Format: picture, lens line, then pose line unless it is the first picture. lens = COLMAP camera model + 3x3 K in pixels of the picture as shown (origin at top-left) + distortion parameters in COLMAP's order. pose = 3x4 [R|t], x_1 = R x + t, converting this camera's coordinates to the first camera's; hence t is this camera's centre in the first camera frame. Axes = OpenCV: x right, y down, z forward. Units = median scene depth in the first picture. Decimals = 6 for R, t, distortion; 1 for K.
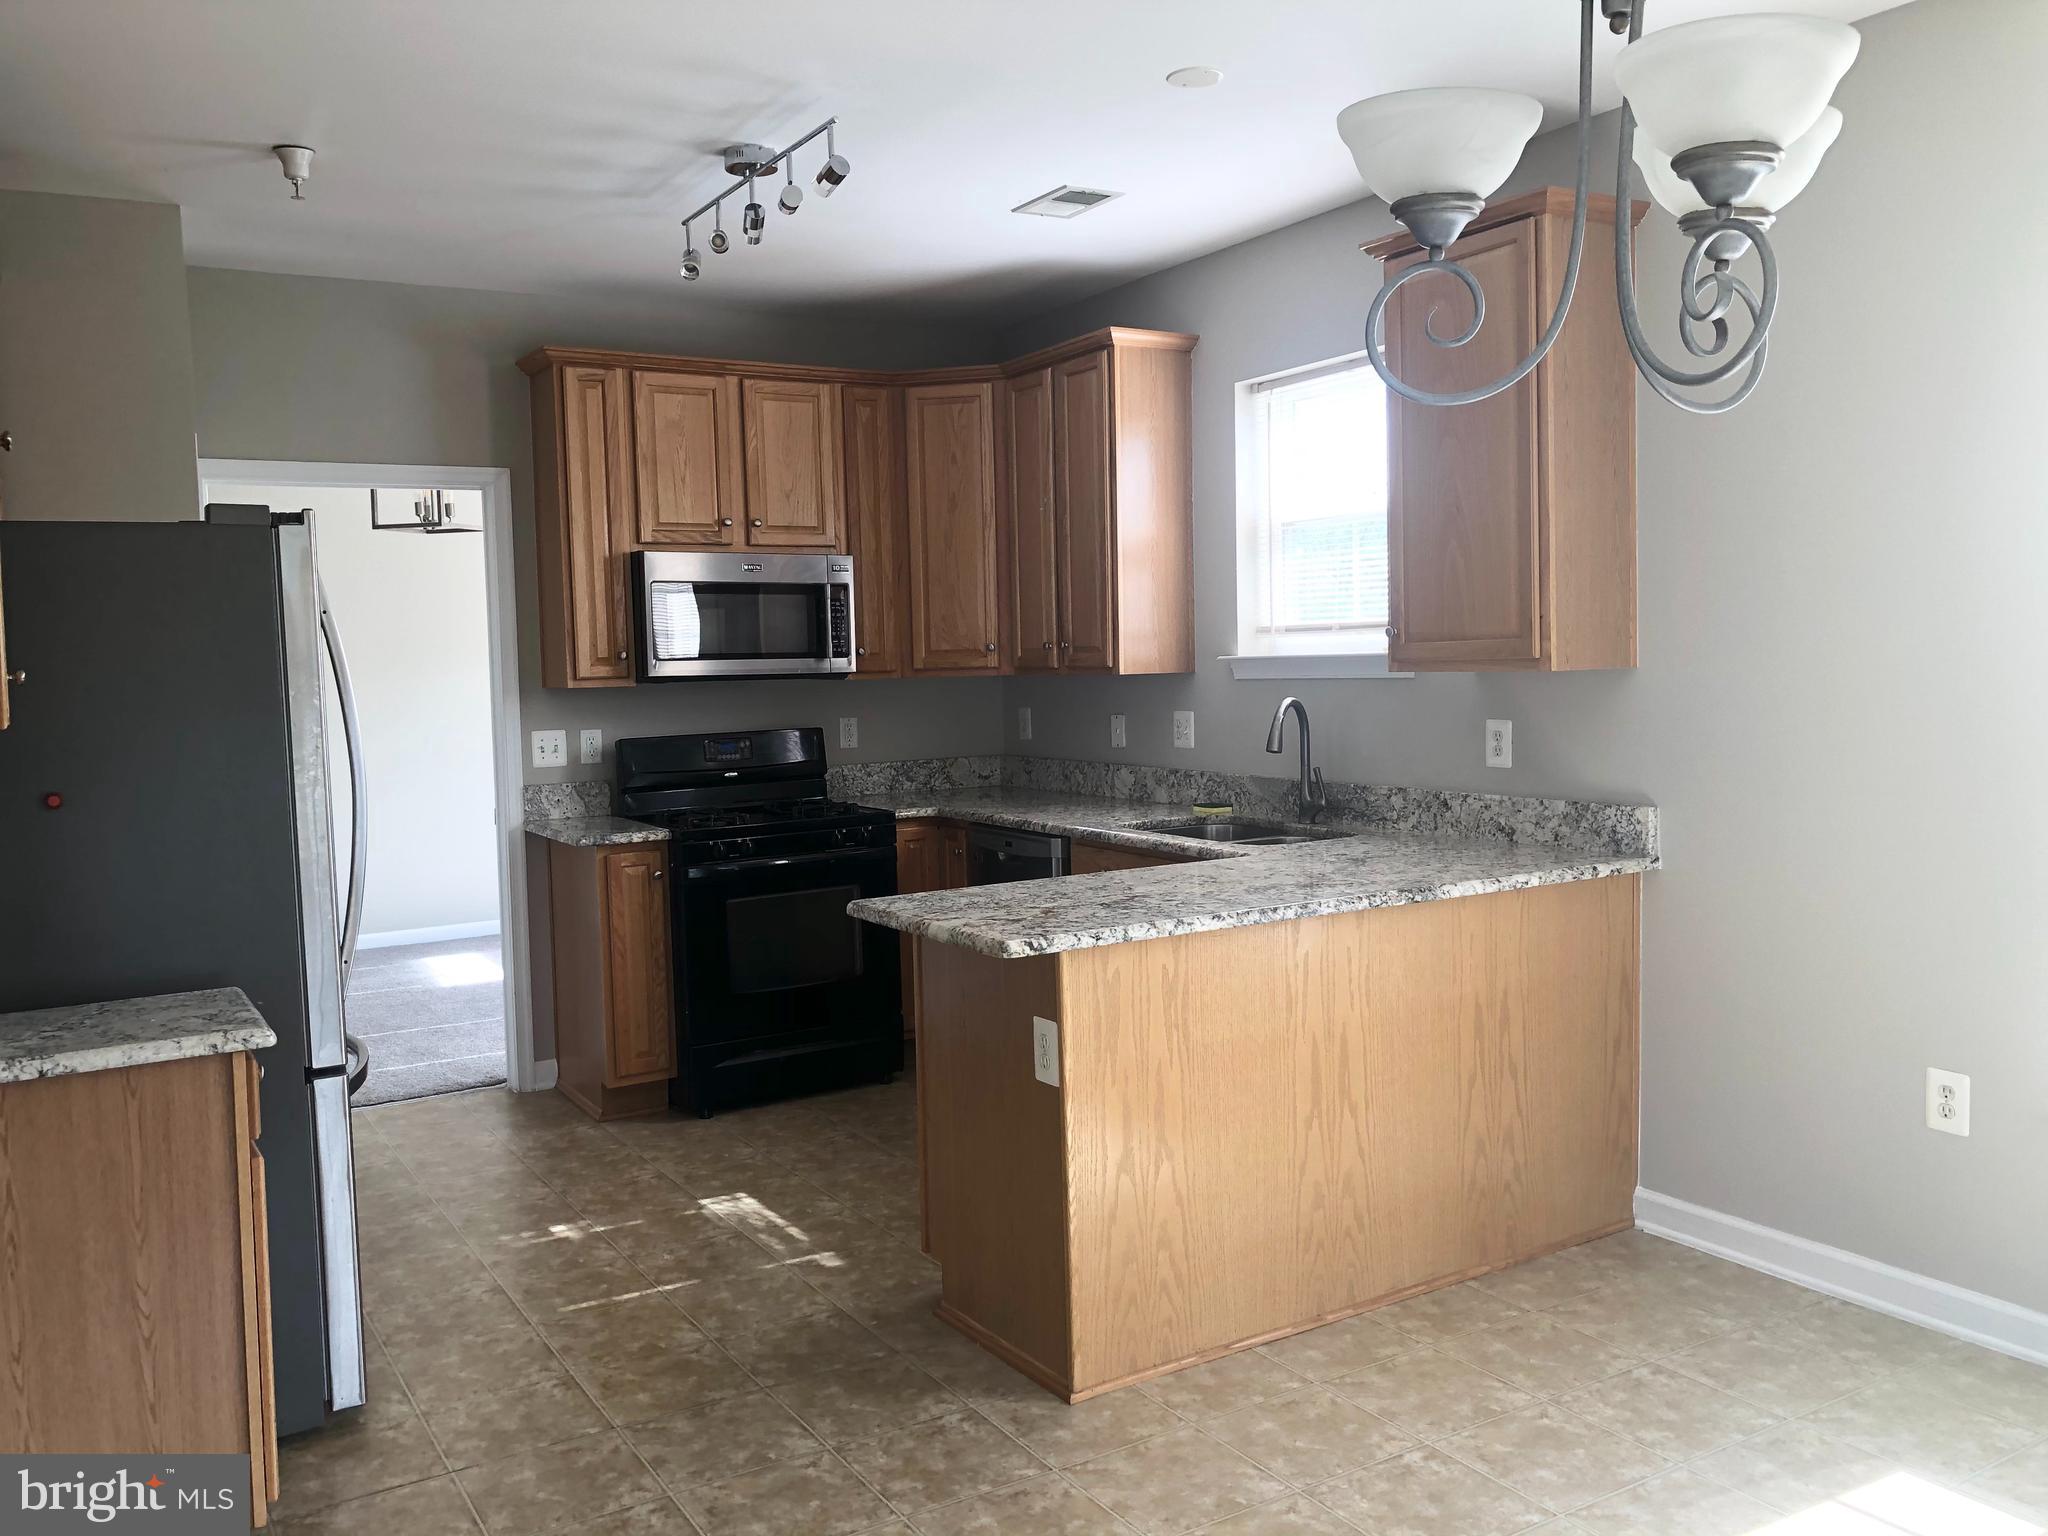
lens RADIAL K [[1667.3, 0, 1024.2], [0, 1667.3, 768.4], [0, 0, 1]] dist [0.017792, -0.022293]
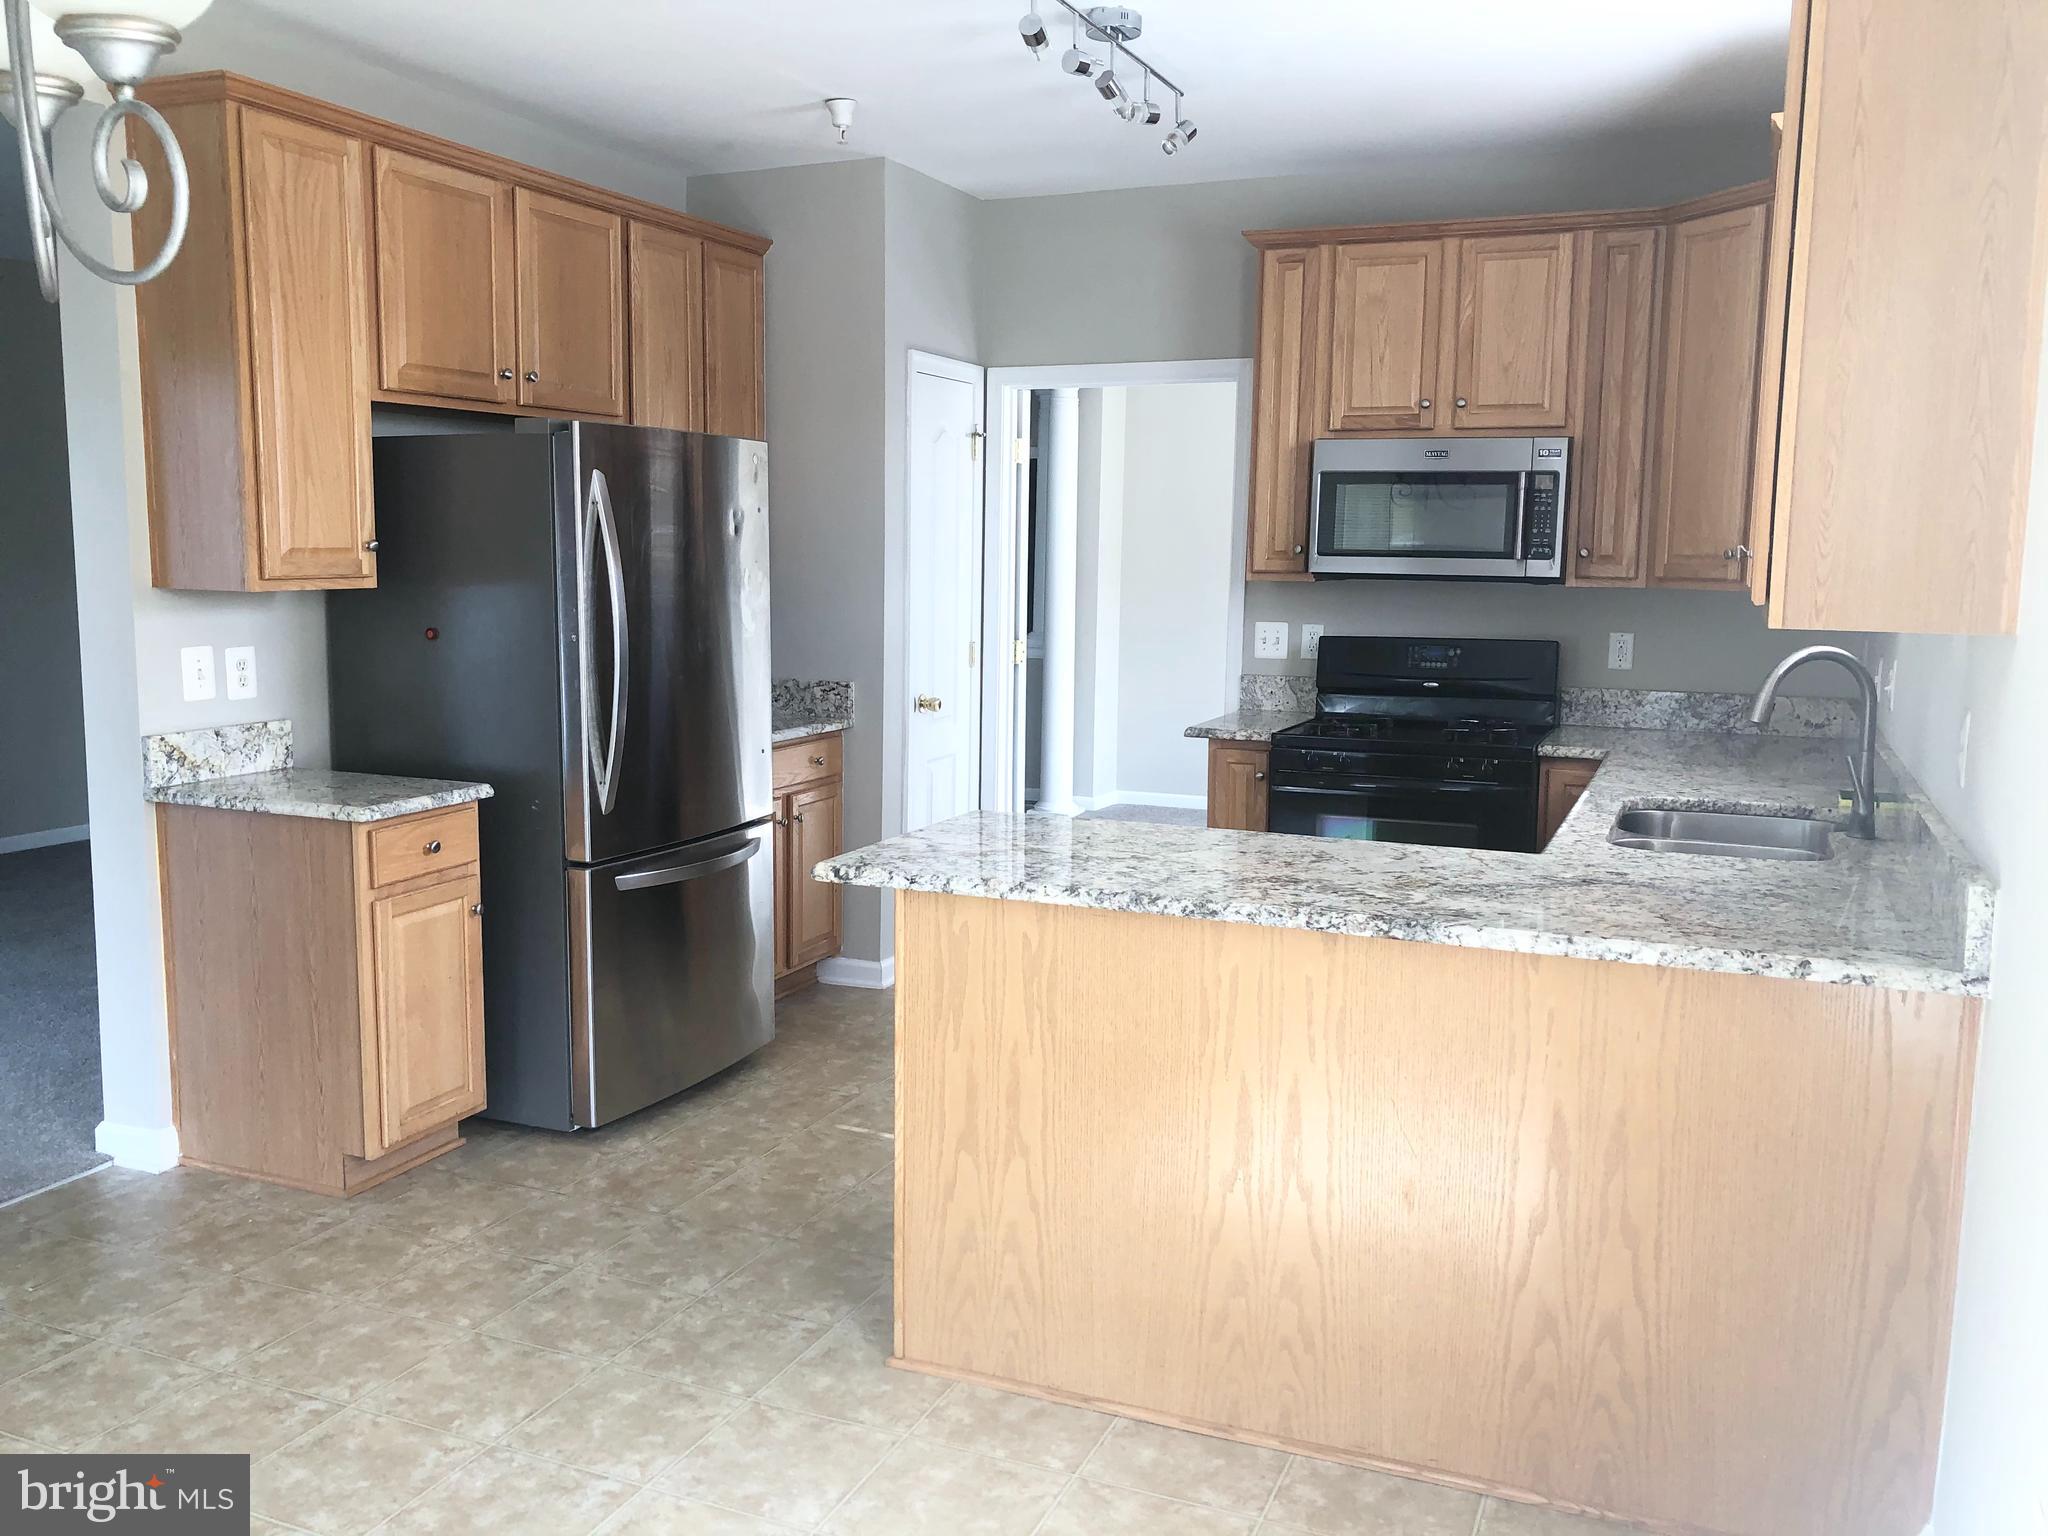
lens RADIAL K [[1667.3, 0, 1019.9], [0, 1667.3, 769.5], [0, 0, 1]] dist [0.017792, -0.022293]
pose [[0.584602, 0.141262, -0.798928, 0.698755], [-0.083381, 0.989972, 0.114029, -0.057871], [0.807025, -0.000047, 0.590518, 0.457175]]
